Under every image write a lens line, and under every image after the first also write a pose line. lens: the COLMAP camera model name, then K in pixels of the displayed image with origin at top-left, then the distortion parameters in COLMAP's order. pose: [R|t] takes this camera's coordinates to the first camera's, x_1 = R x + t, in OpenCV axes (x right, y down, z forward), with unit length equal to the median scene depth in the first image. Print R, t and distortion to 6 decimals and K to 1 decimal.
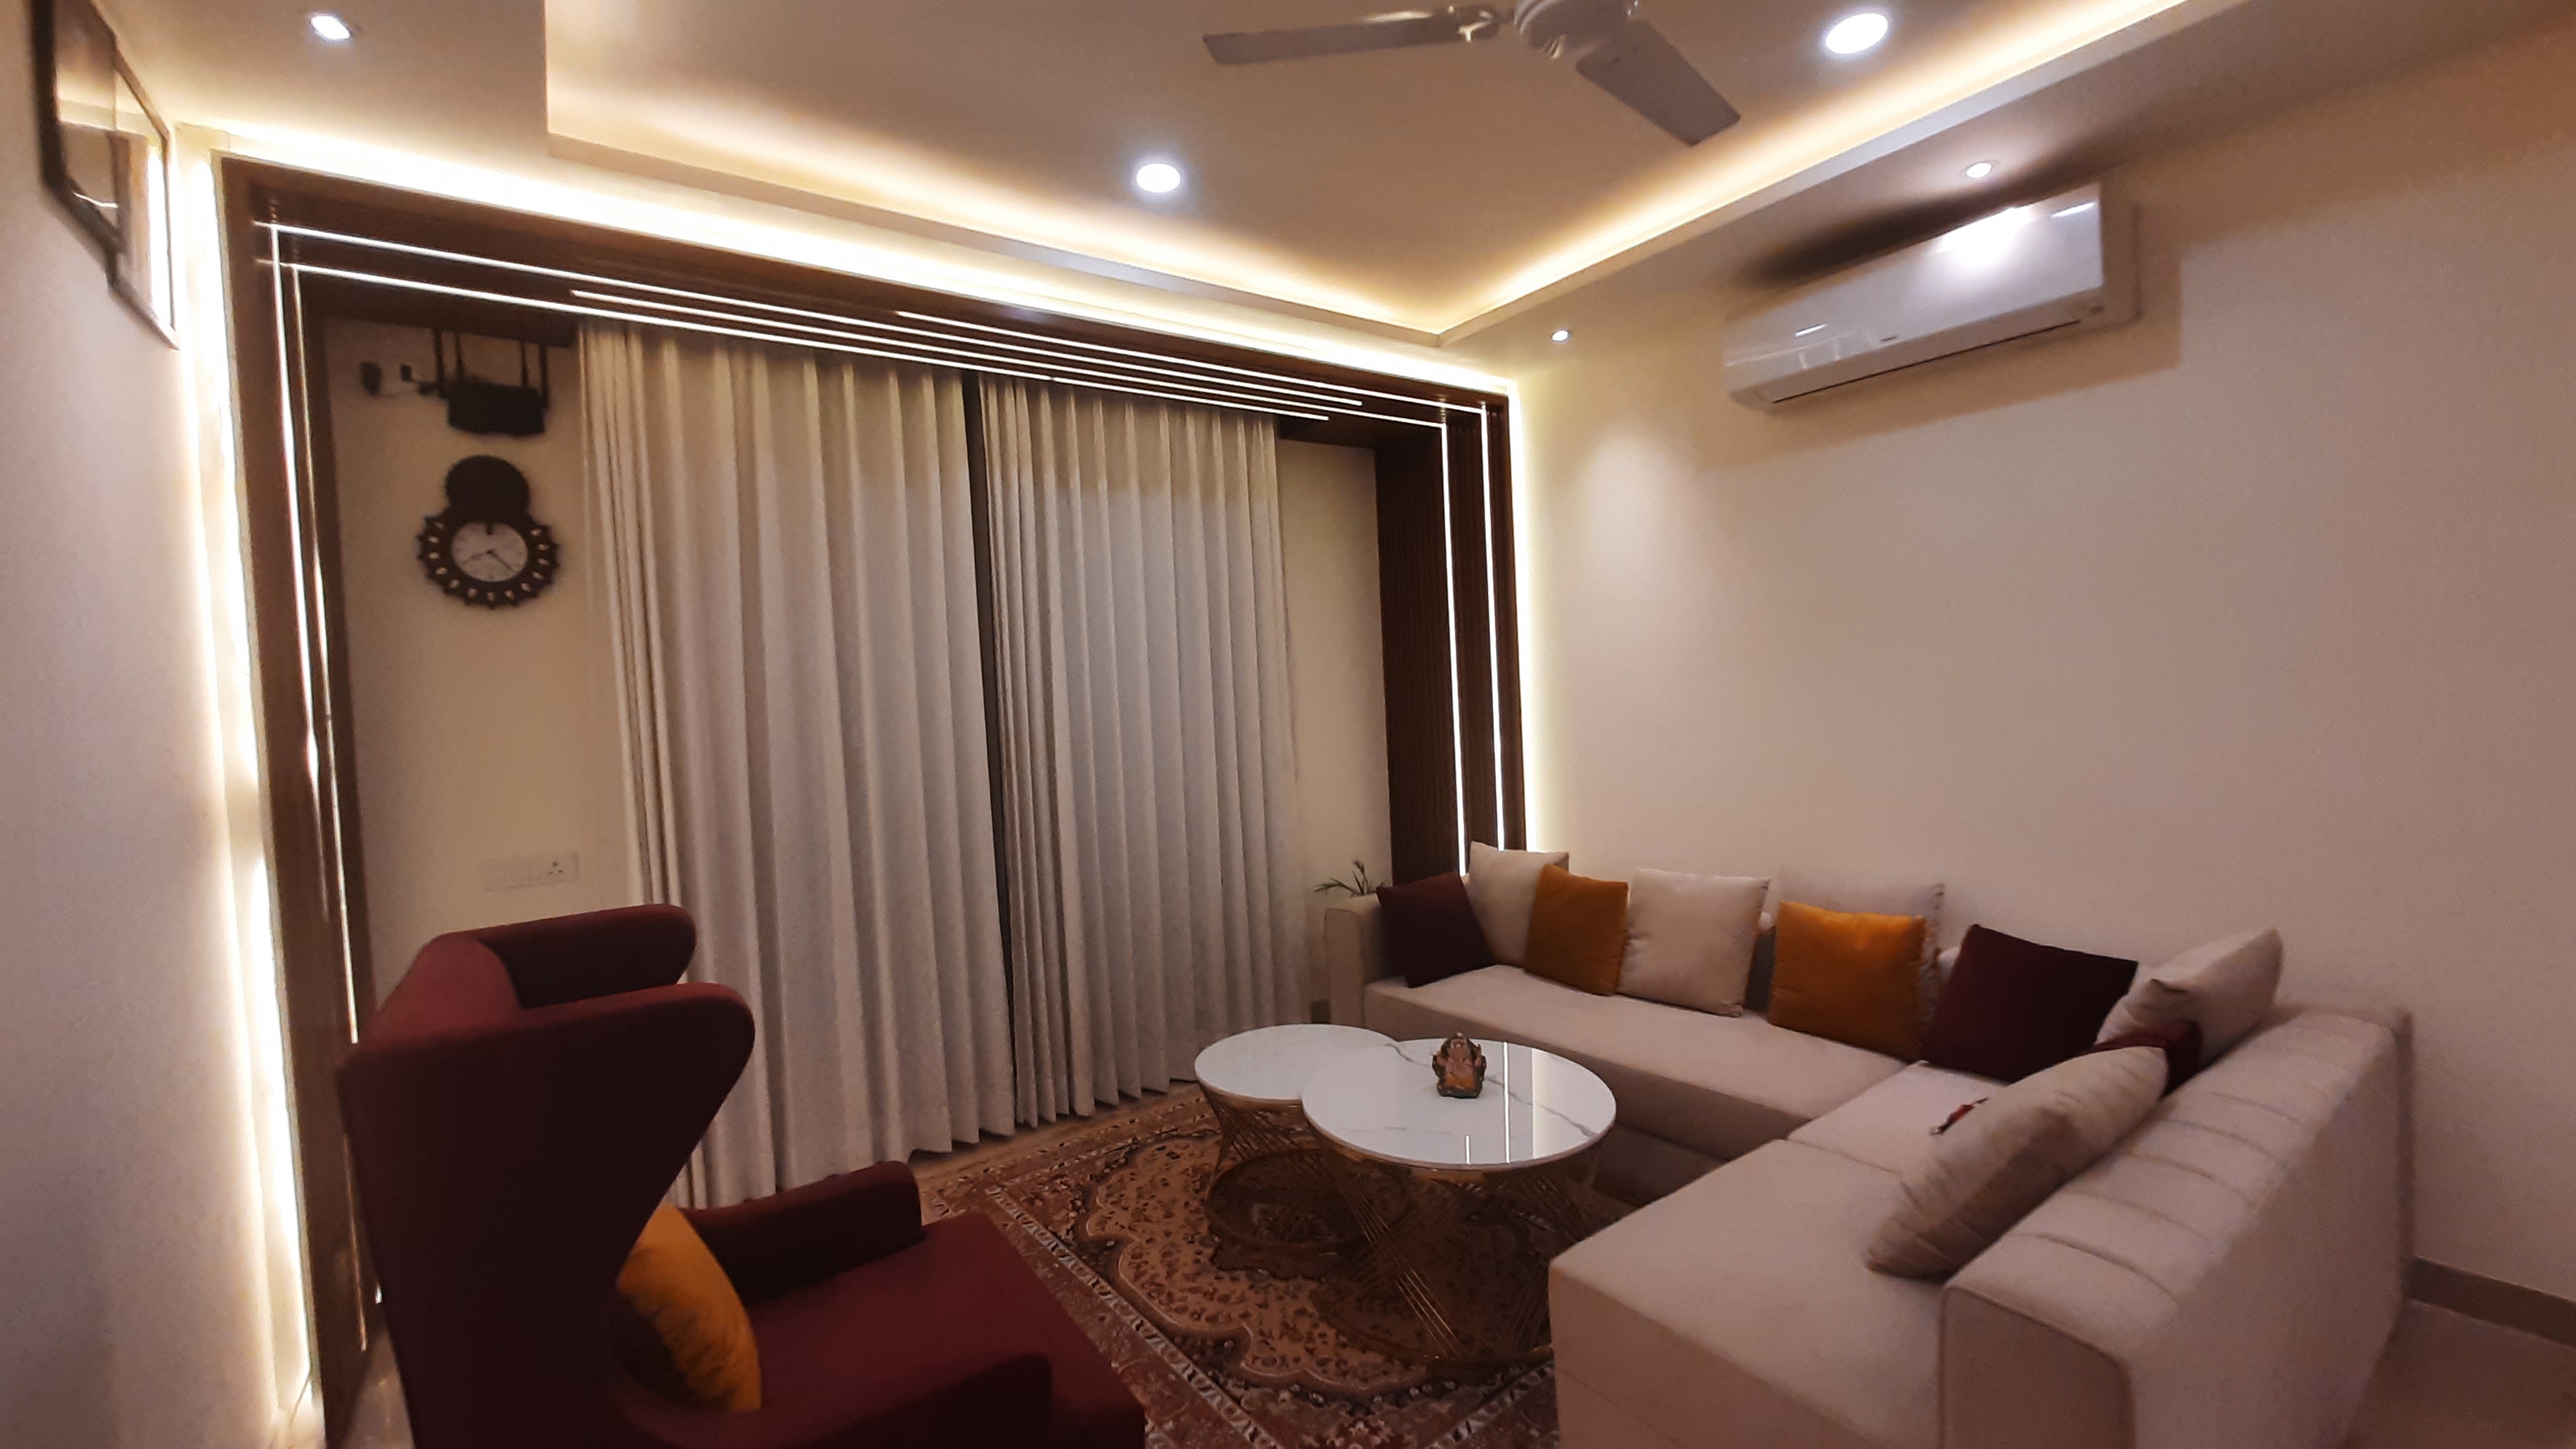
lens RADIAL K [[1031.6, 0, 1288.0], [0, 1031.6, 724.5], [0, 0, 1]] dist [0.000636, -0.000660]
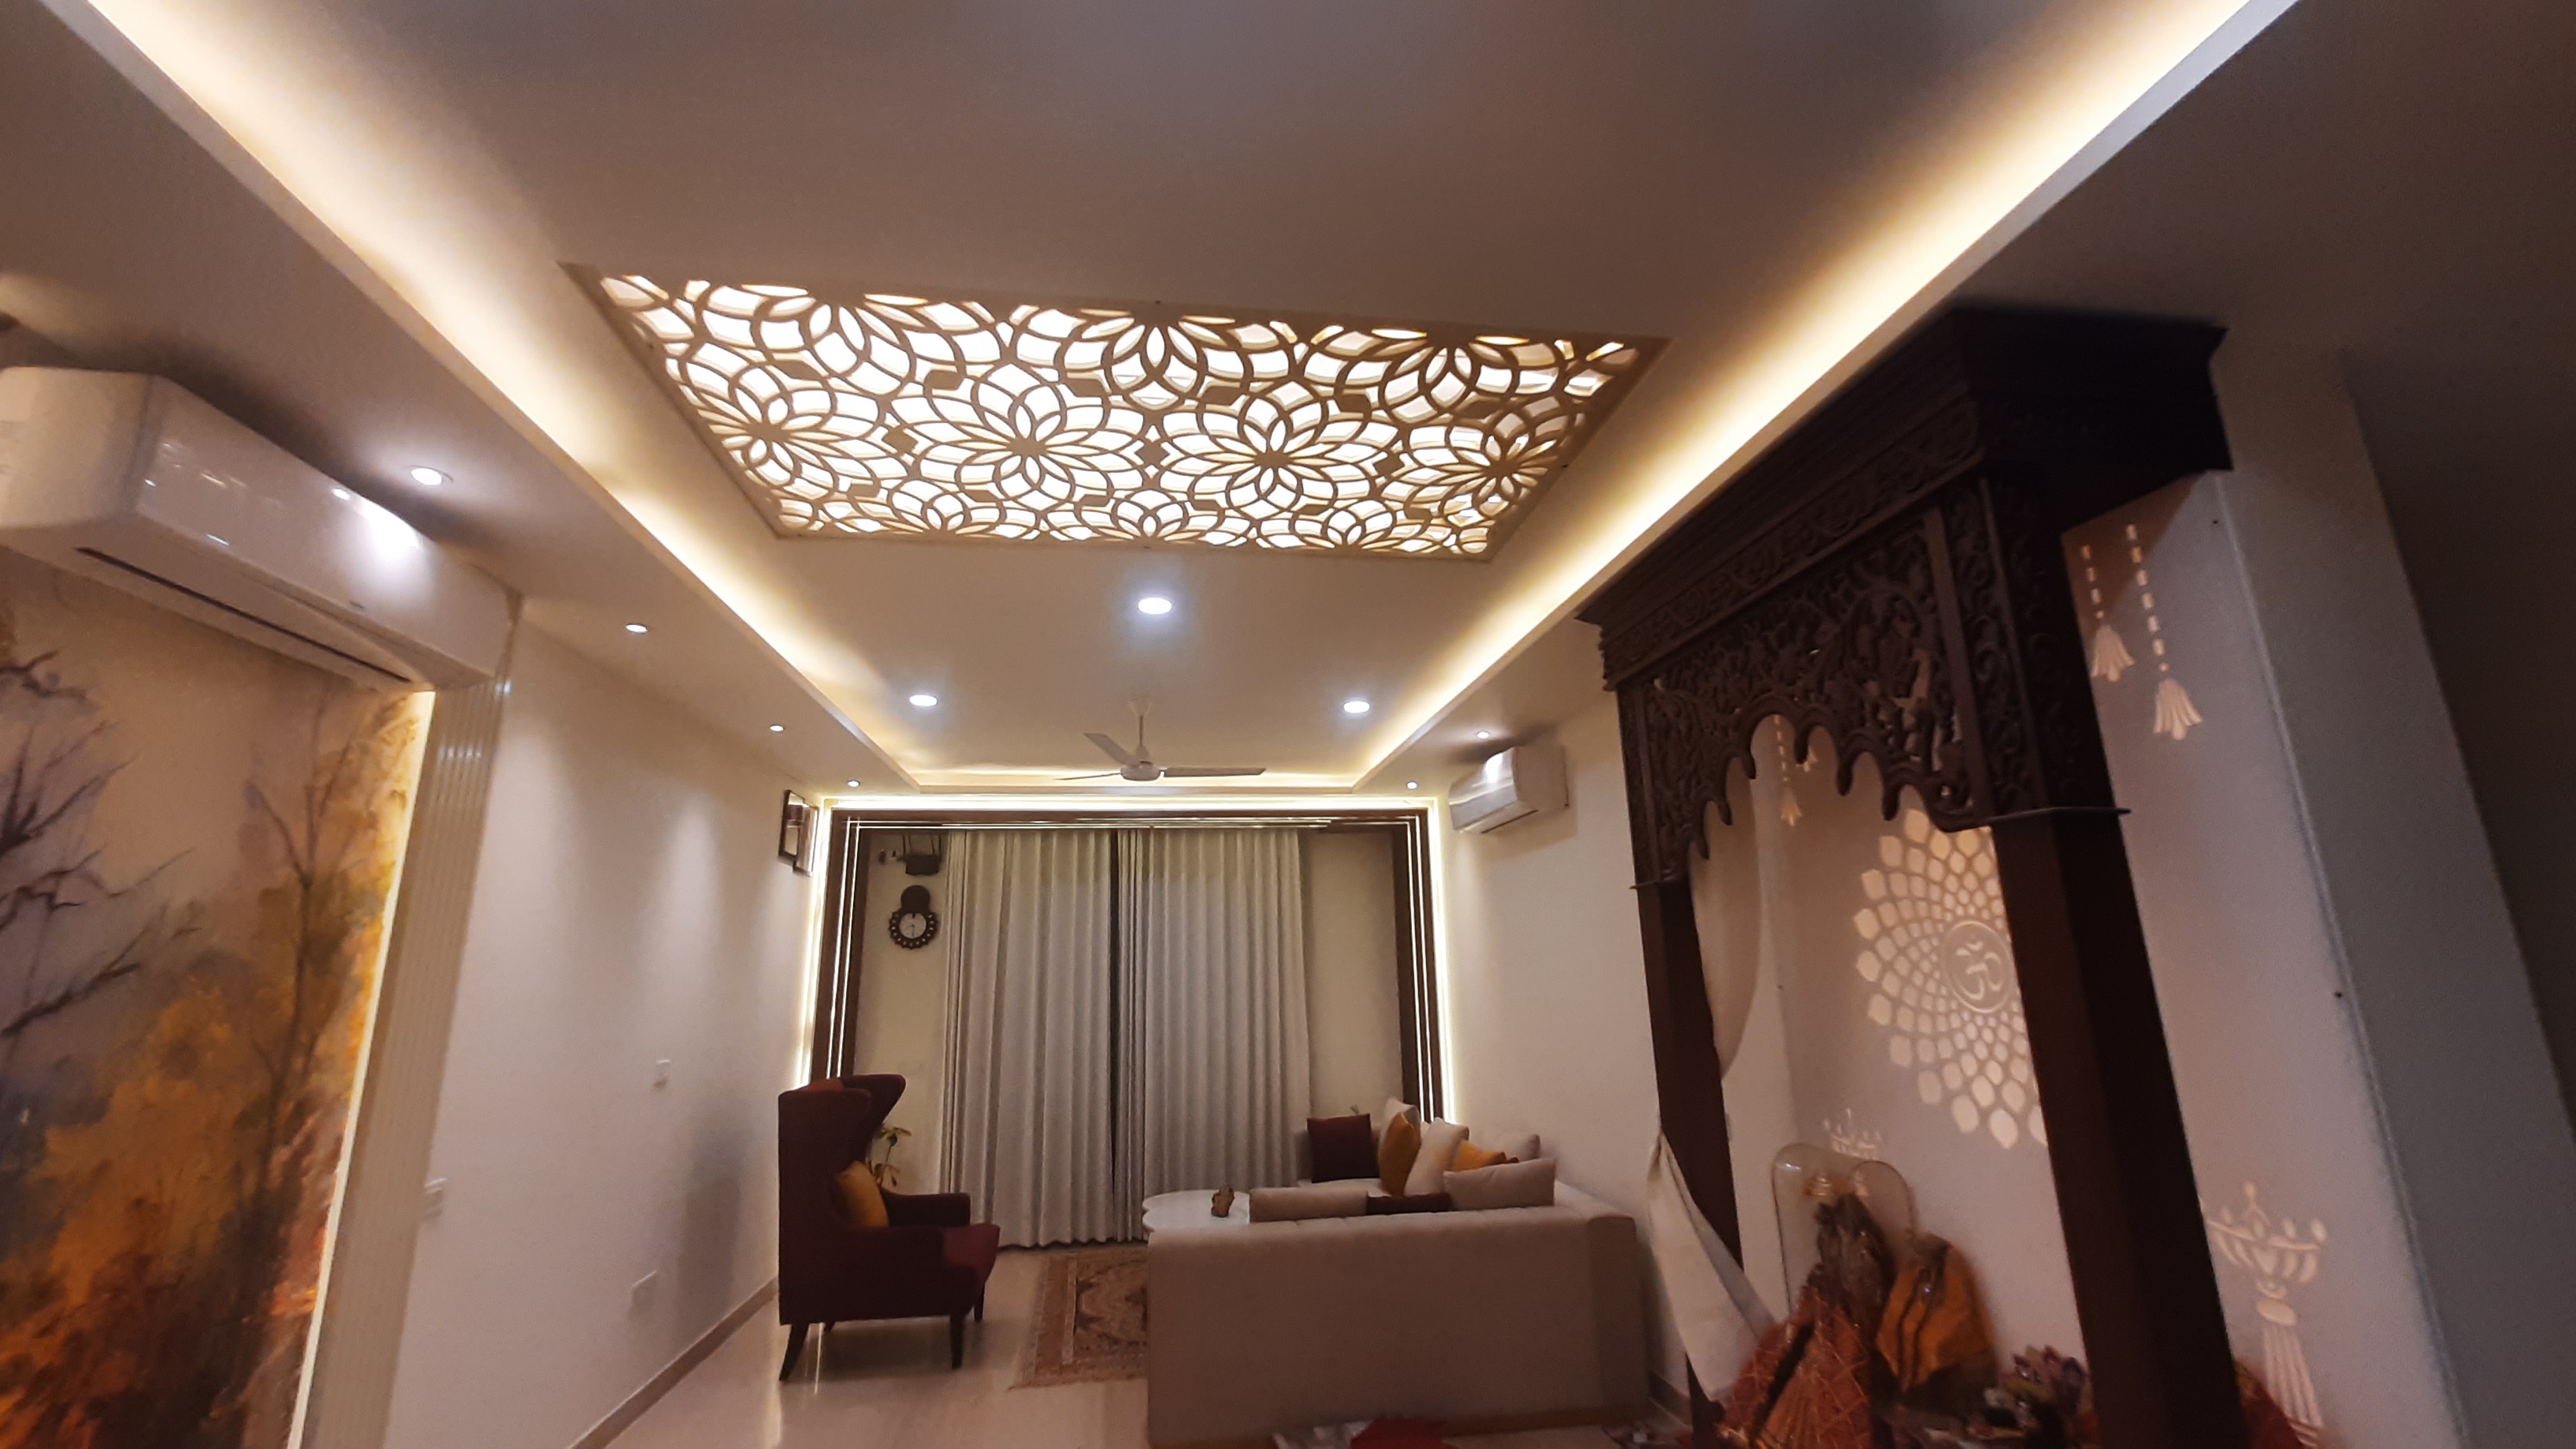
lens RADIAL K [[1028.7, 0, 1288.0], [0, 1028.7, 724.5], [0, 0, 1]] dist [-0.009203, -0.000298]
pose [[0.888978, -0.081685, -0.450607, 1.179743], [-0.032862, 0.970048, -0.240681, -0.080961], [0.456770, 0.228768, 0.859666, -0.800075]]
